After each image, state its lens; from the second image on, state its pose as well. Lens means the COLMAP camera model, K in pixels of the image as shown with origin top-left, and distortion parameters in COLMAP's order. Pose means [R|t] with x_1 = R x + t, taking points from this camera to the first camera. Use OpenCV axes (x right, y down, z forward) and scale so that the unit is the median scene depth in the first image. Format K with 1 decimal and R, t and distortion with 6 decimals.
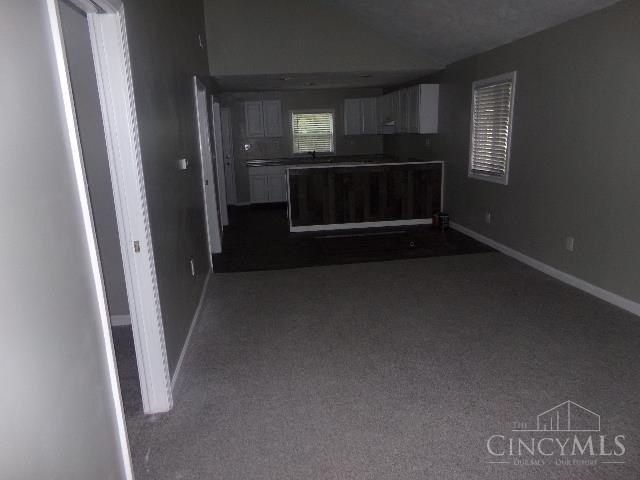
lens RADIAL K [[443.9, 0, 320.0], [0, 443.9, 240.0], [0, 0, 1]] dist [-0.078215, 0.117273]
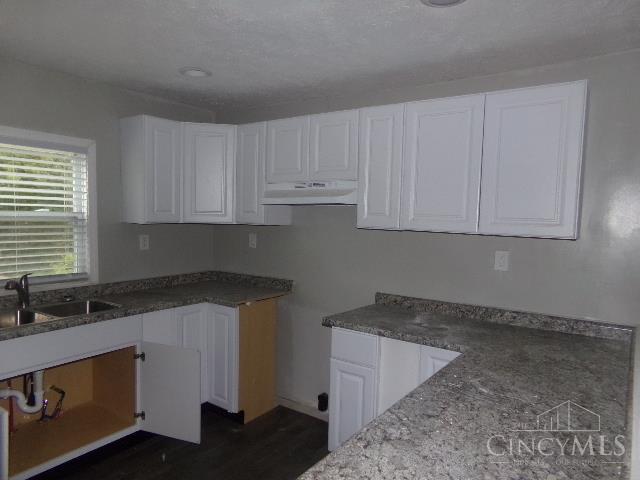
lens RADIAL K [[475.0, 0, 320.0], [0, 475.0, 240.0], [0, 0, 1]] dist [0.000164, -0.000354]
pose [[0.676579, 0.000733, 0.736370, -0.144758], [0.124445, 0.985502, -0.115321, -0.219751], [-0.725779, 0.169662, 0.666679, 0.880078]]
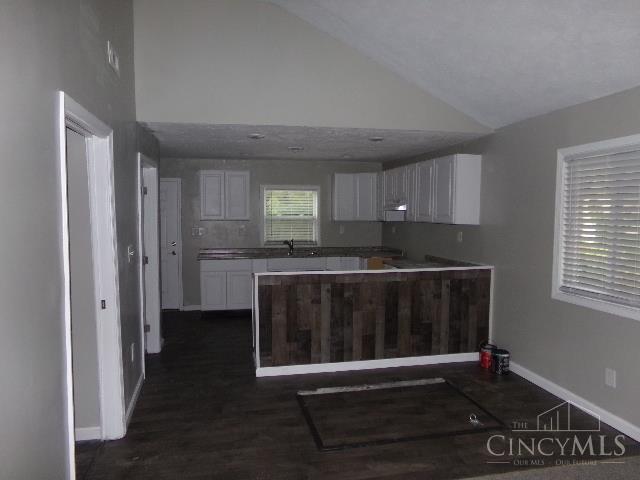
lens RADIAL K [[443.9, 0, 320.0], [0, 443.9, 240.0], [0, 0, 1]] dist [-0.078215, 0.117273]
pose [[0.996422, 0.033051, 0.077791, -0.032100], [-0.018913, 0.984223, -0.175920, -0.094010], [-0.082378, 0.173819, 0.981326, 0.354051]]
